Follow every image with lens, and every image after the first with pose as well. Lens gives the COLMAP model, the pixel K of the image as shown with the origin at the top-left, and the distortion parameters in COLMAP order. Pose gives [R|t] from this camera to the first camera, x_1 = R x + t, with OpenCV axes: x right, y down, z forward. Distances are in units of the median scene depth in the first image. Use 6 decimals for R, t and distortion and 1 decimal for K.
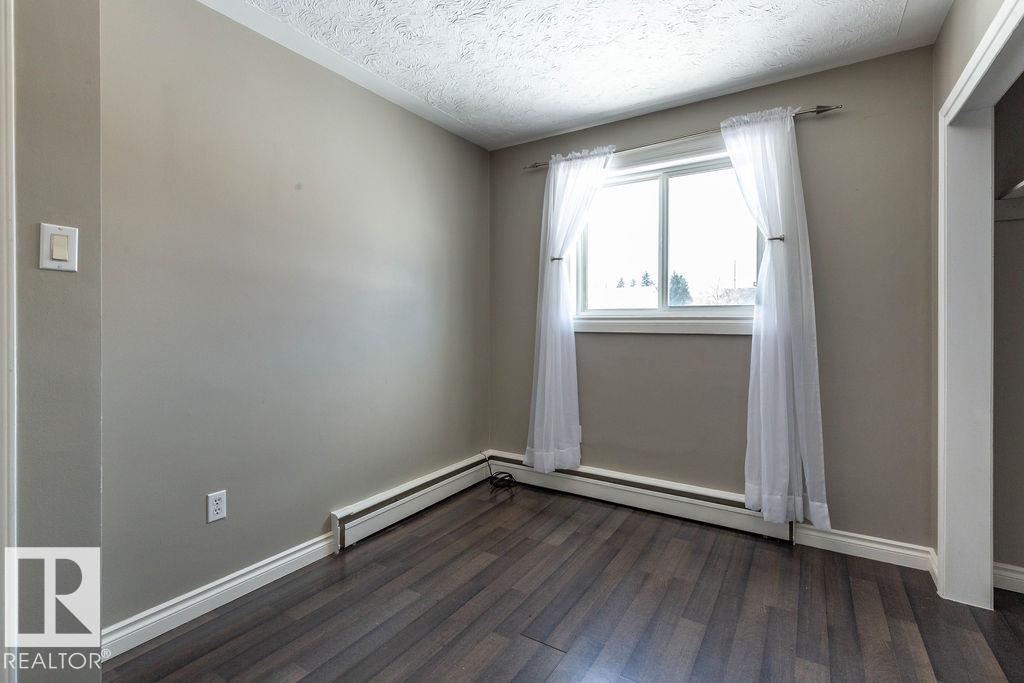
lens RADIAL K [[474.0, 0, 514.0], [0, 474.0, 327.1], [0, 0, 1]] dist [0.008873, -0.000518]
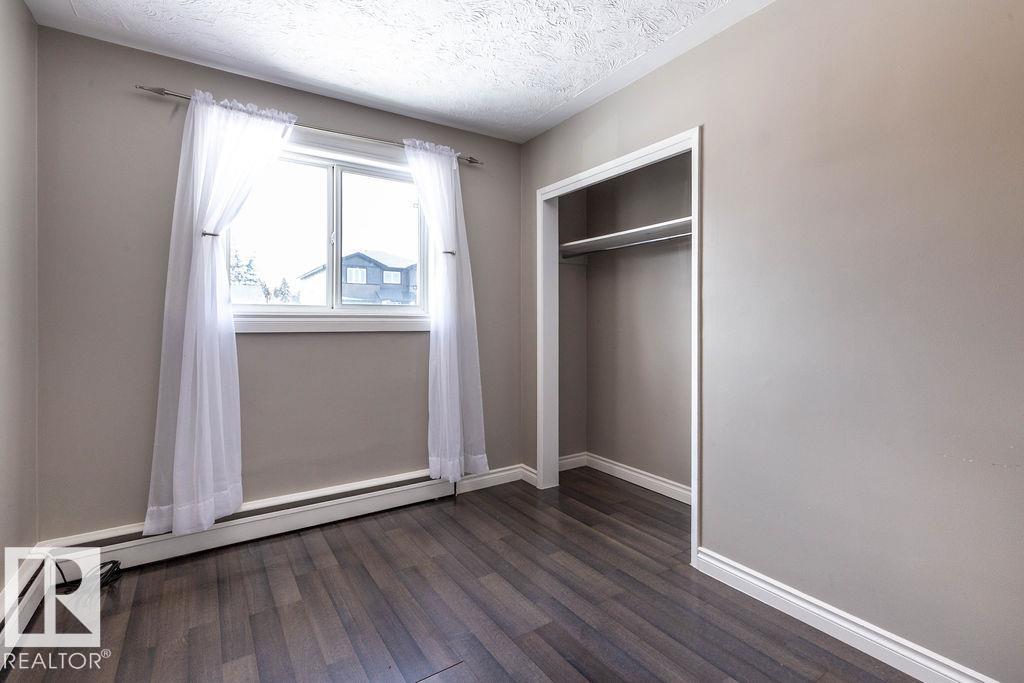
lens RADIAL K [[474.0, 0, 514.0], [0, 474.0, 323.1], [0, 0, 1]] dist [0.008873, -0.000518]
pose [[0.408478, -0.003789, 0.912760, -0.452425], [0.013133, 0.999912, -0.001727, 0.001870], [-0.912674, 0.012692, 0.408492, 0.309448]]
